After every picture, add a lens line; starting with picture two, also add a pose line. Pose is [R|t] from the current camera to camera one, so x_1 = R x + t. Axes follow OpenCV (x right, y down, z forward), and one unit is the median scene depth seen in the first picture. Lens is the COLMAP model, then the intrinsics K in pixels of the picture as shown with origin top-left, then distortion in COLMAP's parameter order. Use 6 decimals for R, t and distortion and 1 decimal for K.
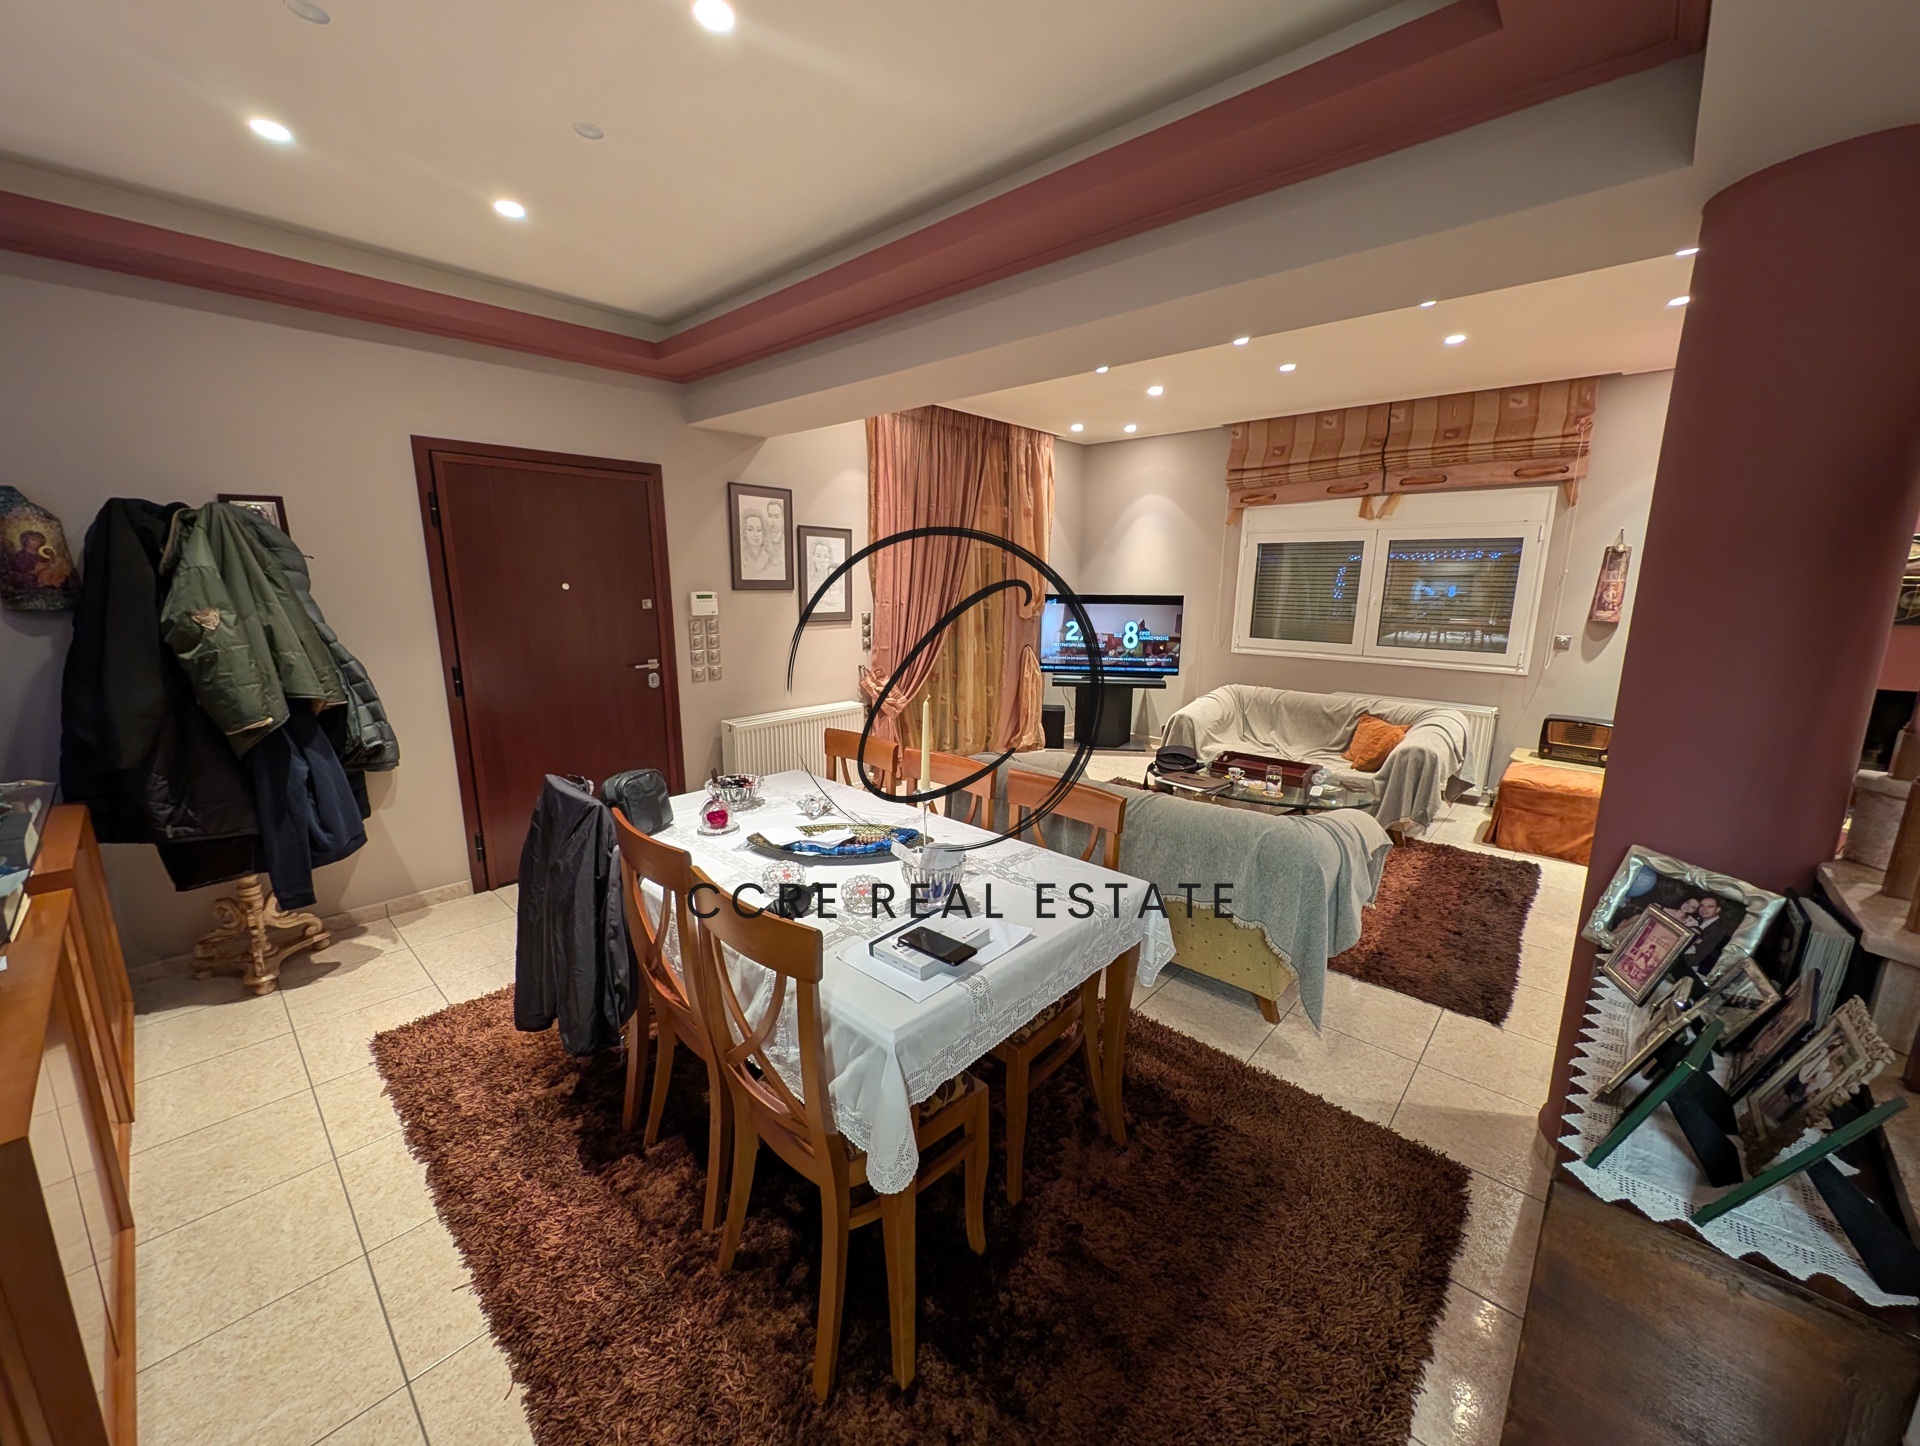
lens RADIAL K [[728.0, 0, 963.6], [0, 728.0, 721.1], [0, 0, 1]] dist [0.001248, 0.000129]
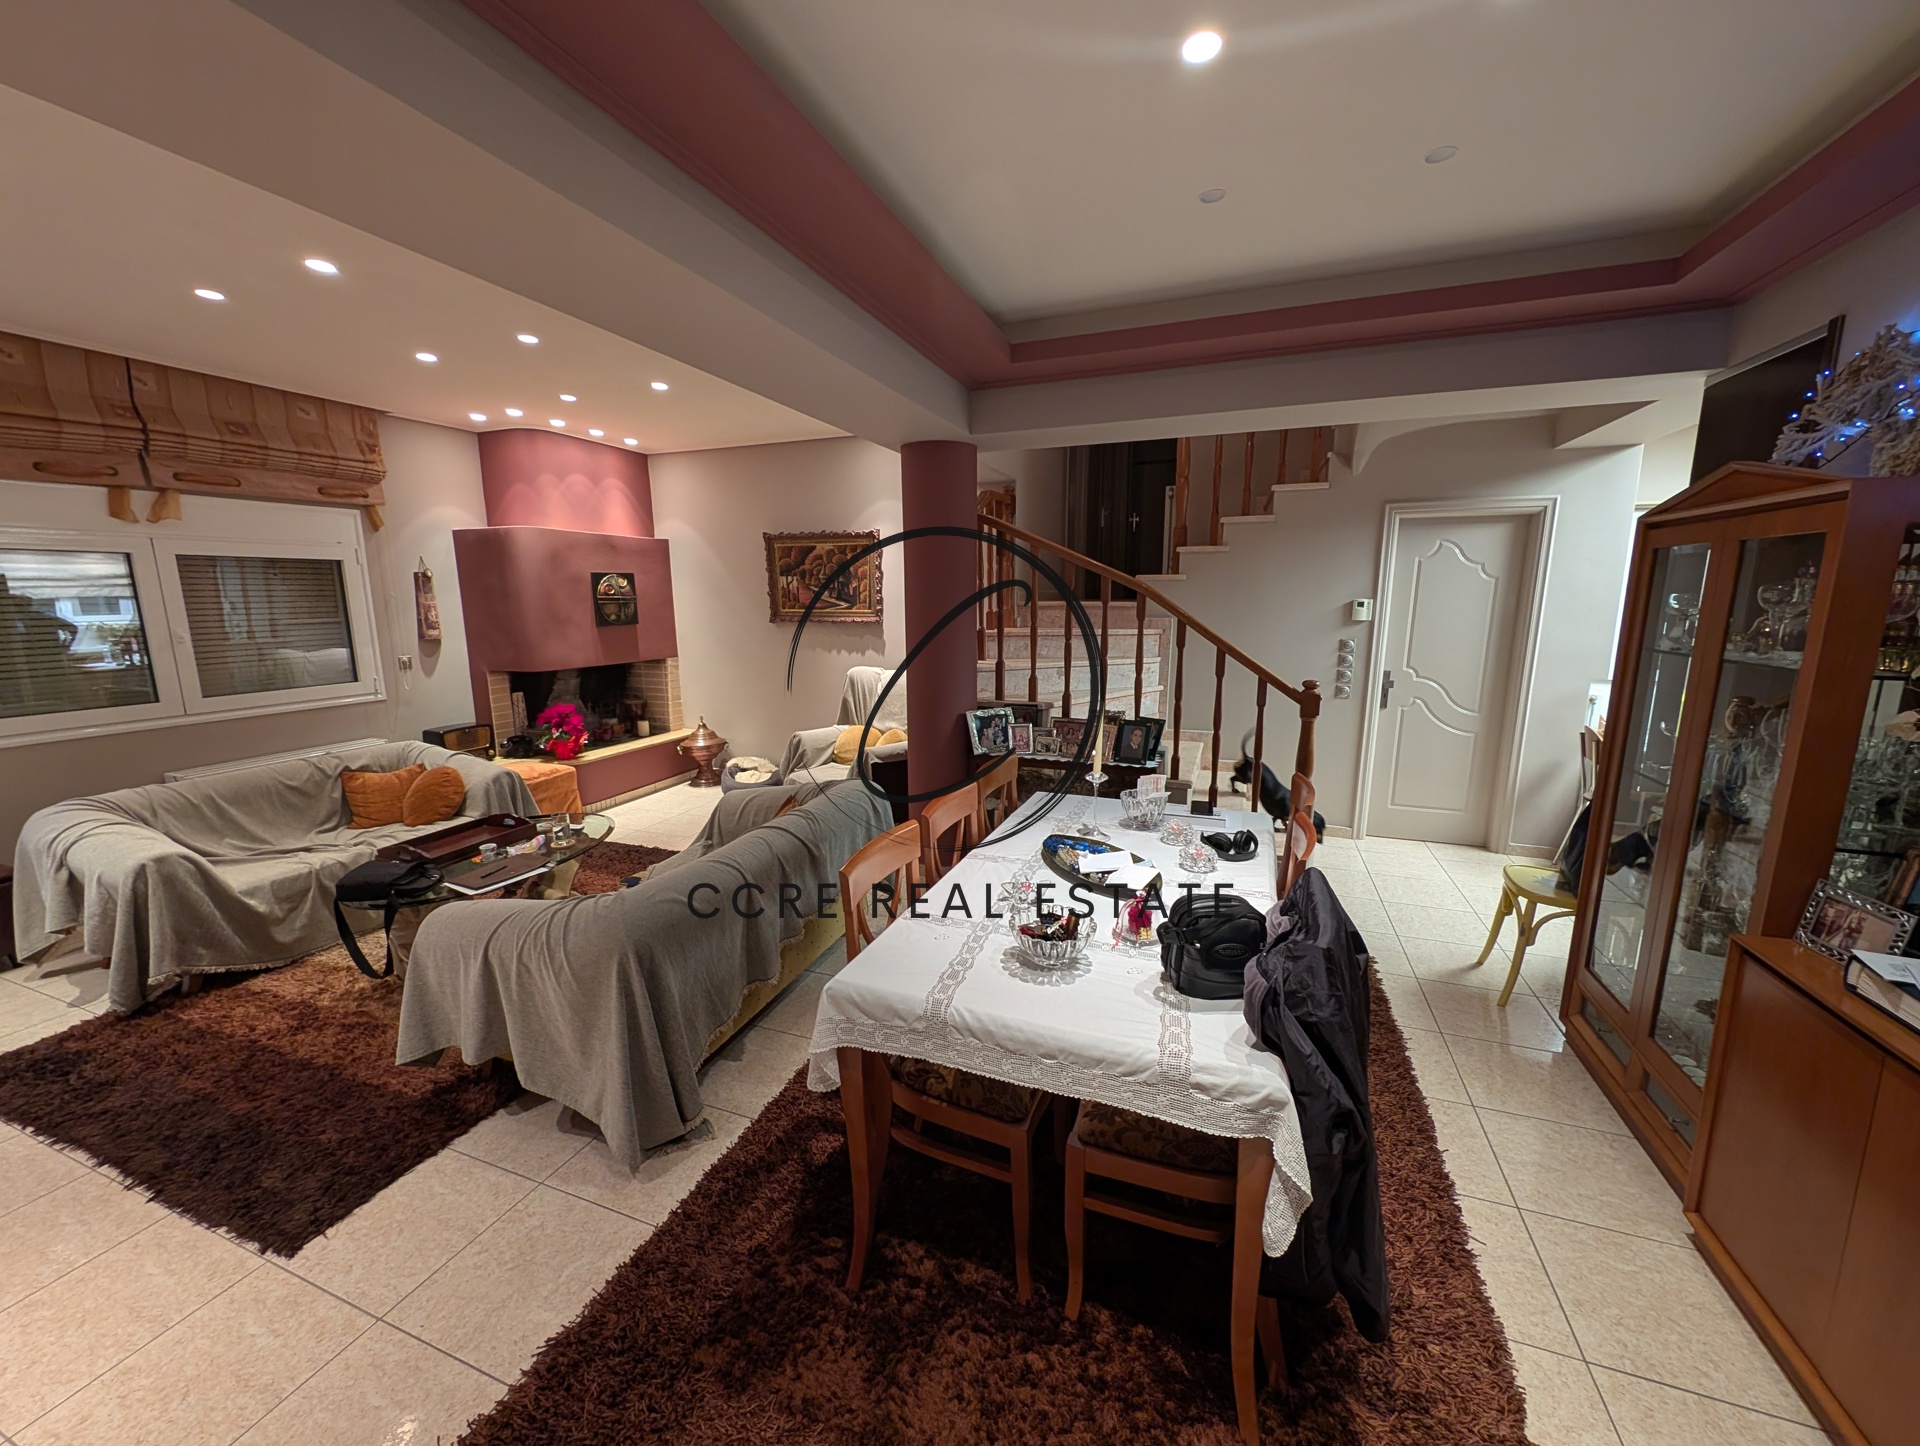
lens RADIAL K [[728.0, 0, 959.2], [0, 728.0, 721.2], [0, 0, 1]] dist [0.001248, 0.000129]
pose [[-0.364962, -0.172459, 0.914910, -0.590808], [0.189396, 0.948393, 0.254322, -0.193746], [-0.911555, 0.266098, -0.313464, 0.848802]]
